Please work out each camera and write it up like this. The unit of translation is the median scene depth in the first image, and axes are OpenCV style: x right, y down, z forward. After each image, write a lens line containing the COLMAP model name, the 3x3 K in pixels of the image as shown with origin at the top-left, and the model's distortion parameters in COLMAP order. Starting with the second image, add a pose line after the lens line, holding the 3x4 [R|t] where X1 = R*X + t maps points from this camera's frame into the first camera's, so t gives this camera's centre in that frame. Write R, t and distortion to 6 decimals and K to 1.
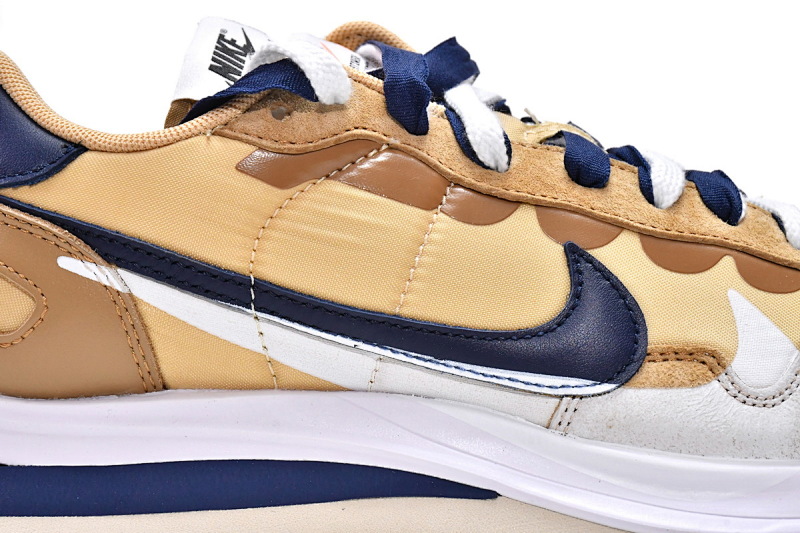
lens RADIAL K [[2227.0, 0, 399.3], [0, 2227.0, 265.9], [0, 0, 1]] dist [-0.119122, 0.000000]
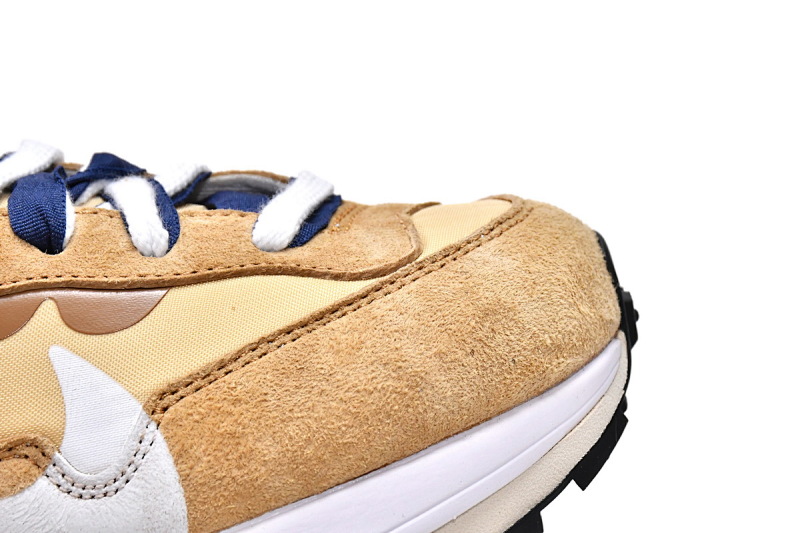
lens RADIAL K [[2227.0, 0, 400.2], [0, 2227.0, 266.8], [0, 0, 1]] dist [-0.119122, 0.000000]
pose [[0.952011, -0.268348, -0.147188, 0.399738], [0.289844, 0.944938, 0.151932, -0.102811], [0.098313, -0.187303, 0.977370, 0.248471]]
